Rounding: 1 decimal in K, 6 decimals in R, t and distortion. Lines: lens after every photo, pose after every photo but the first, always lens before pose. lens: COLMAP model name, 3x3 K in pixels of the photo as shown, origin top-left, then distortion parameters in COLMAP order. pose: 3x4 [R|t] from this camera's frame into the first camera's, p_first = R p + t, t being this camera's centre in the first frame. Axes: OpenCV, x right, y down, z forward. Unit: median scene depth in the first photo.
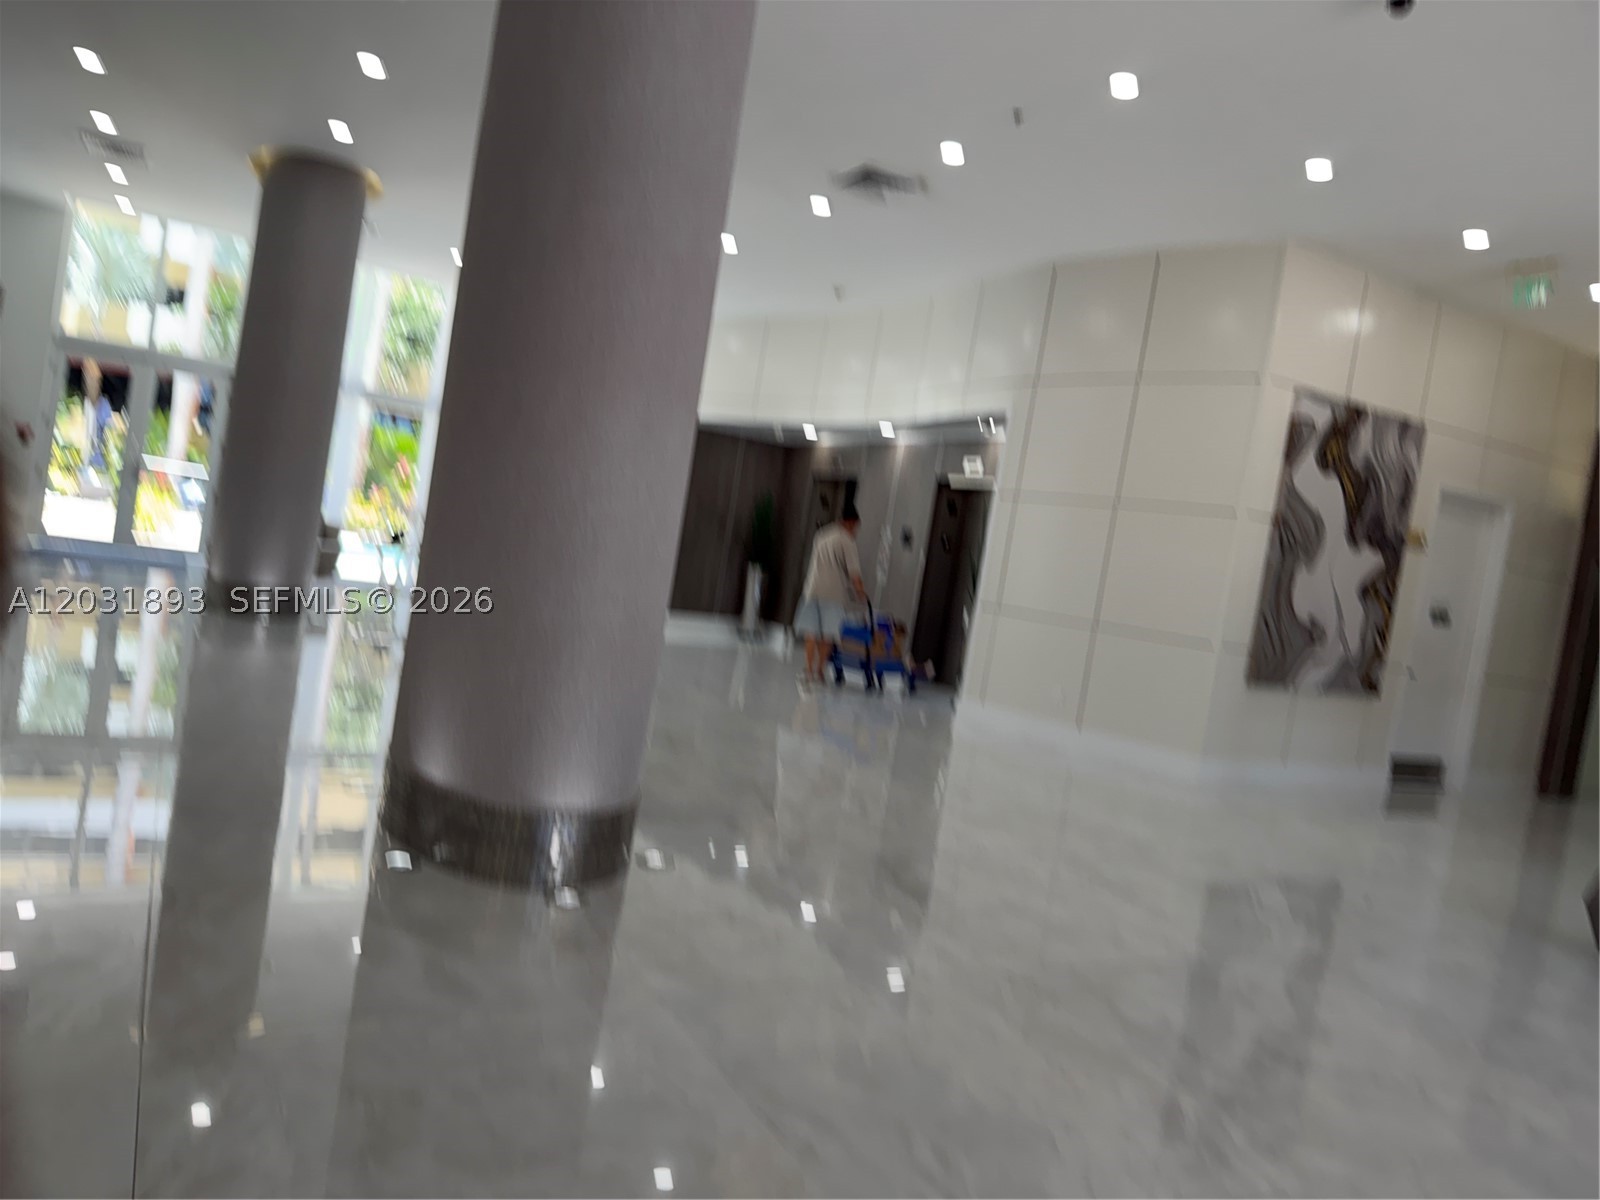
lens RADIAL K [[1129.6, 0, 799.6], [0, 1129.6, 606.3], [0, 0, 1]] dist [0.041525, -0.055830]
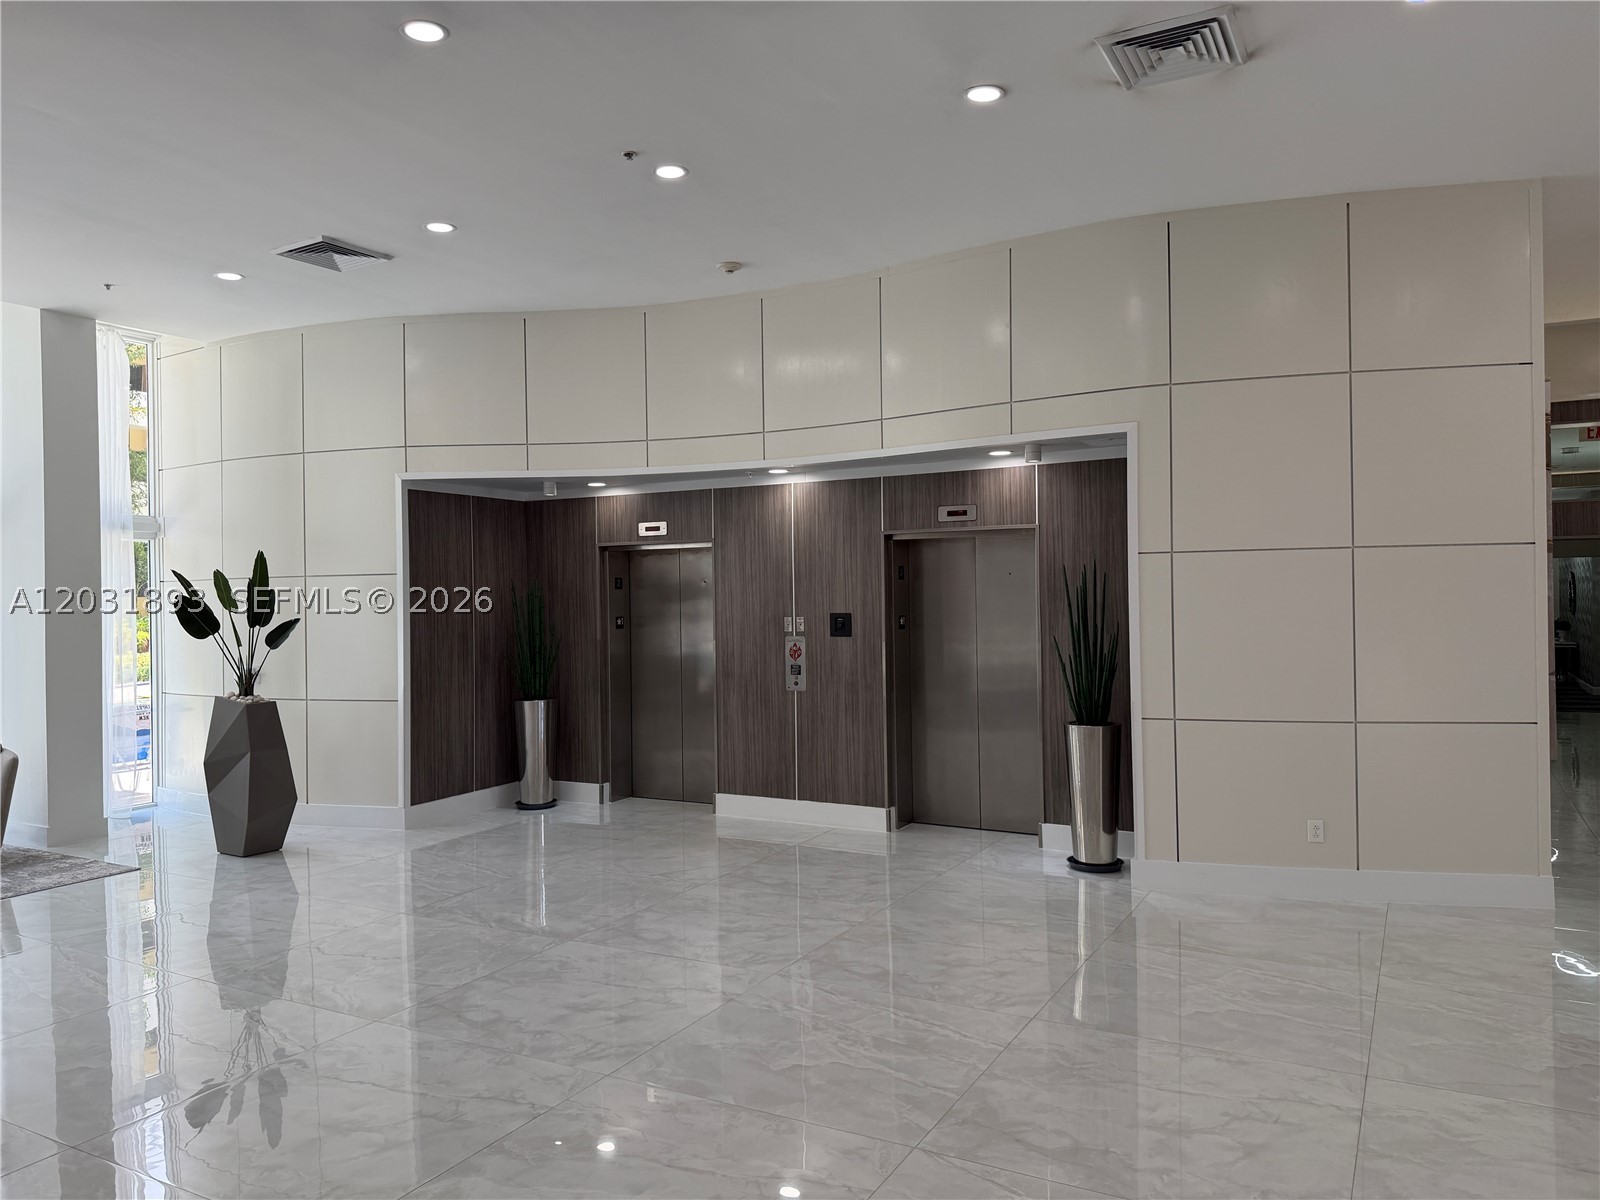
lens RADIAL K [[1129.6, 0, 799.6], [0, 1129.6, 606.3], [0, 0, 1]] dist [0.041525, -0.055830]
pose [[0.816152, -0.157398, 0.555987, -0.391778], [0.158015, 0.986305, 0.047264, -0.138284], [-0.555812, 0.049279, 0.829846, 0.572248]]
